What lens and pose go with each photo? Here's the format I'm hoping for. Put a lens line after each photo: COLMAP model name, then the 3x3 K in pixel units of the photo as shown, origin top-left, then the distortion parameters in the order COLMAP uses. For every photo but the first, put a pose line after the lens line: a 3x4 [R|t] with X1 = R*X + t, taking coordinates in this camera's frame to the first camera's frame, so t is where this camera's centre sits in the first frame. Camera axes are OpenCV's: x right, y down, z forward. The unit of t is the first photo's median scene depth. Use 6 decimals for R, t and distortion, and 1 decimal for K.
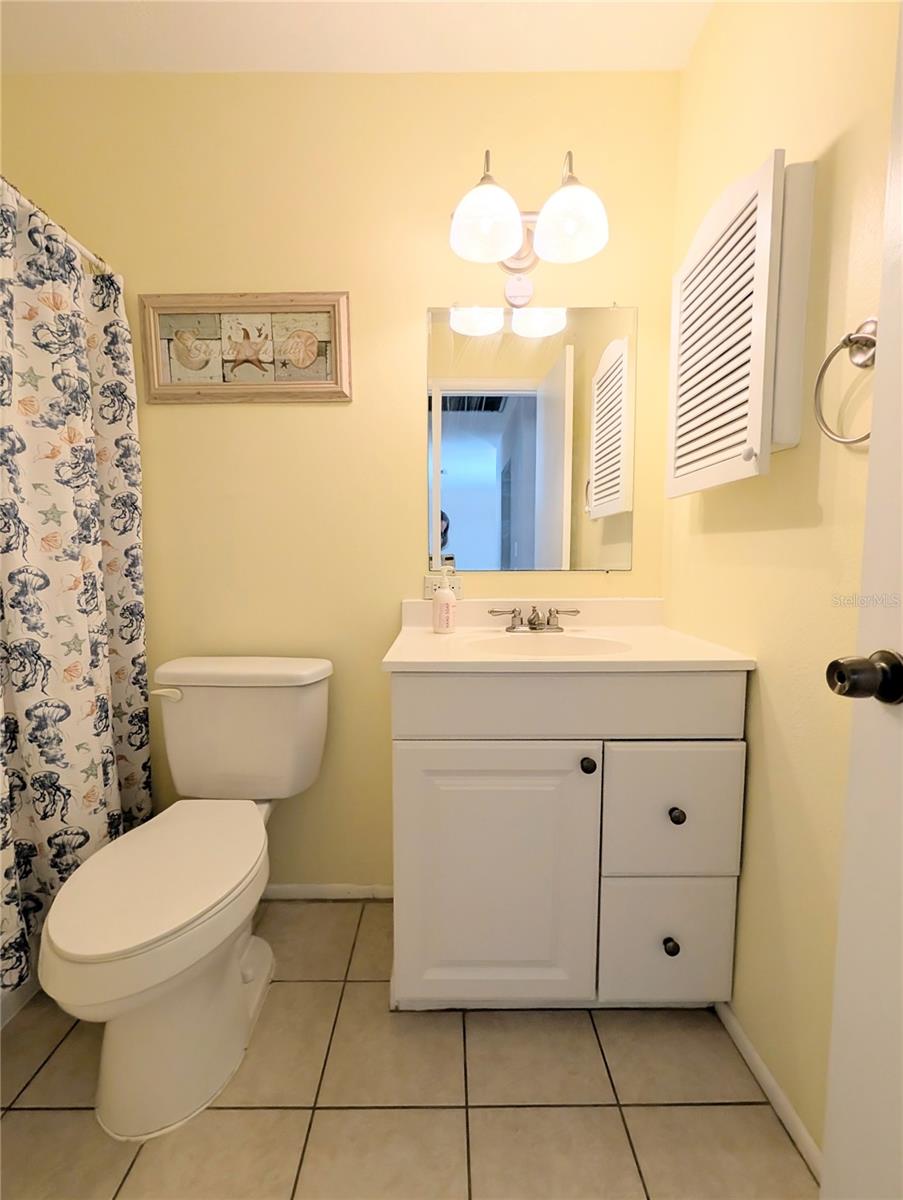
lens RADIAL K [[493.7, 0, 432.1], [0, 493.7, 599.9], [0, 0, 1]] dist [-0.001846, 0.000318]
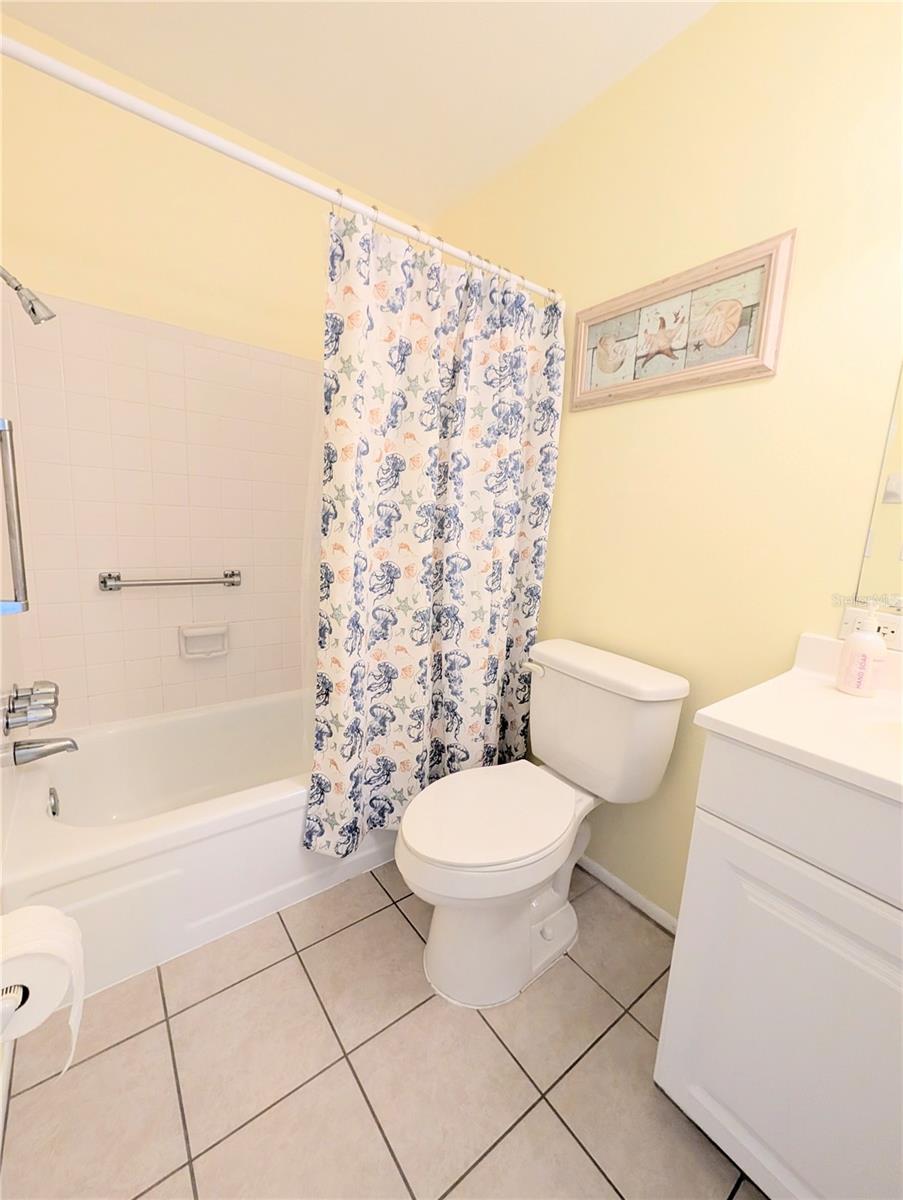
lens RADIAL K [[461.5, 0, 461.2], [0, 461.5, 600.0], [0, 0, 1]] dist [-0.001944, 0.000613]
pose [[0.630738, 0.169442, -0.757271, 0.148049], [-0.121198, 0.985404, 0.119540, -0.075509], [0.766473, 0.016381, 0.642068, 0.147518]]
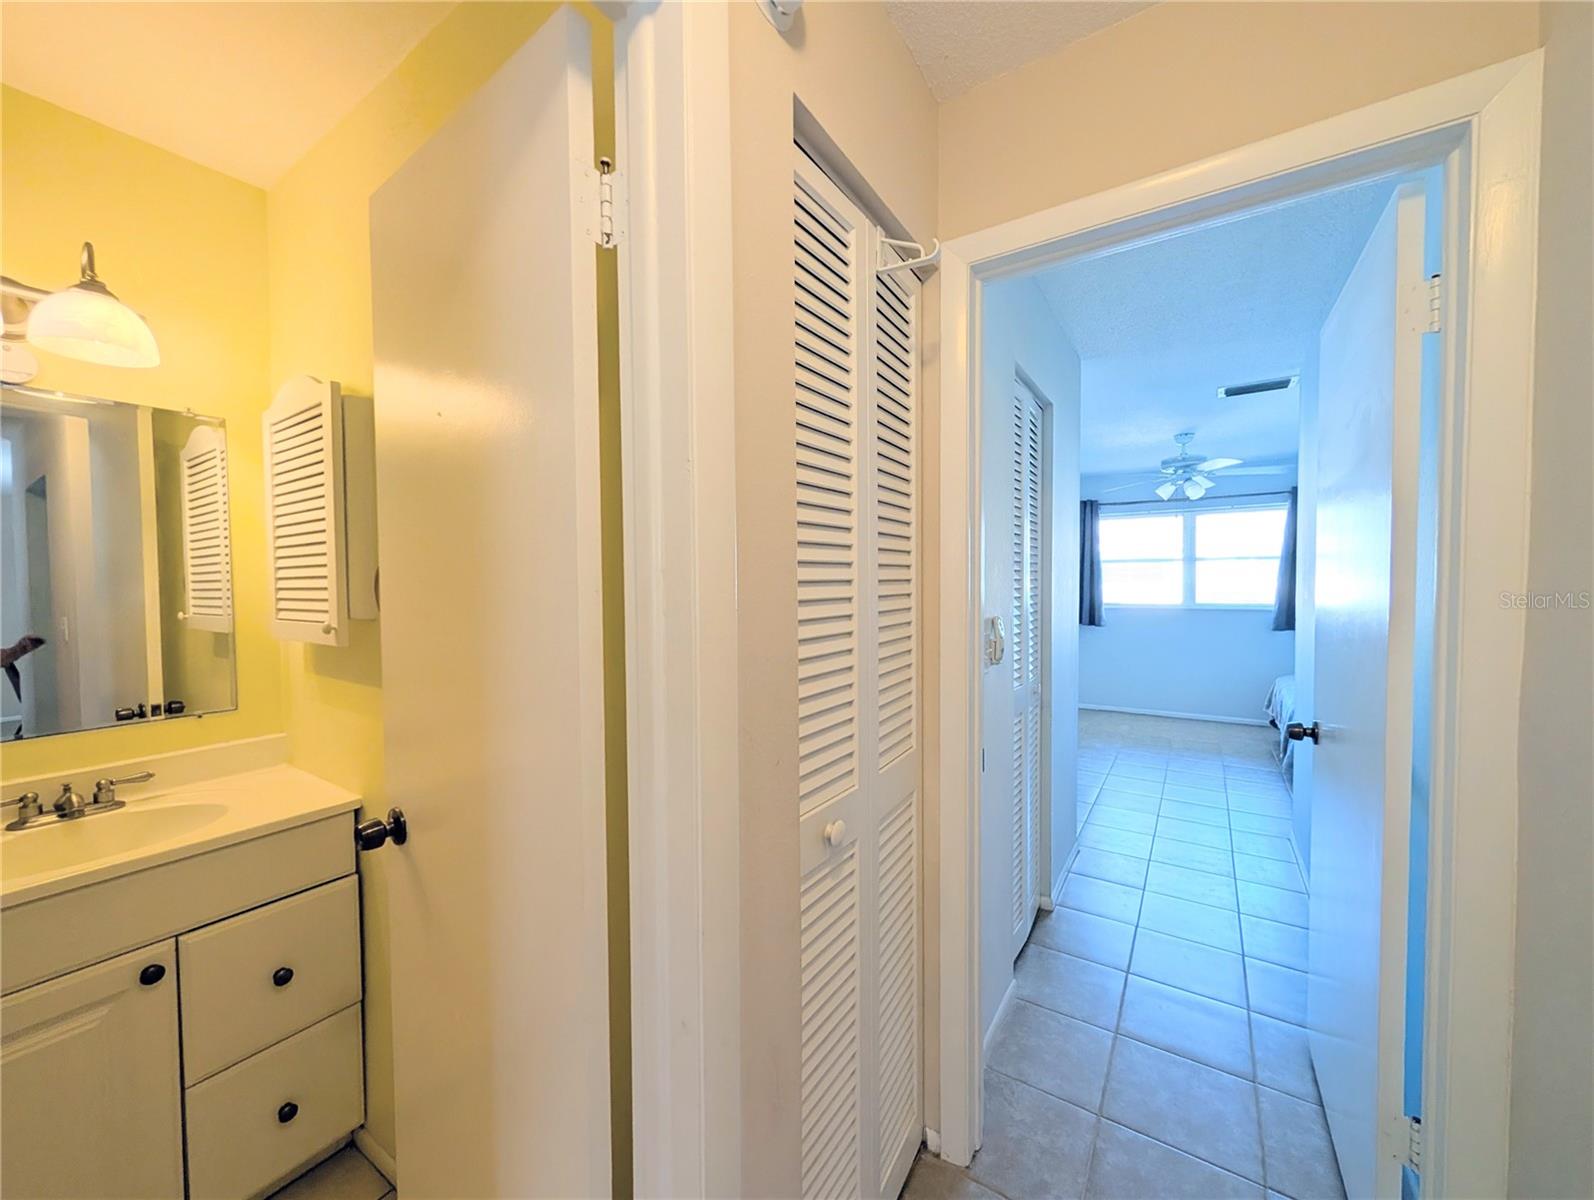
lens RADIAL K [[613.0, 0, 804.9], [0, 613.0, 603.2], [0, 0, 1]] dist [-0.001944, 0.000613]
pose [[0.517598, -0.027890, 0.855169, 0.002553], [0.072662, 0.997291, -0.011455, -0.168499], [-0.852533, 0.068067, 0.518222, -0.445683]]
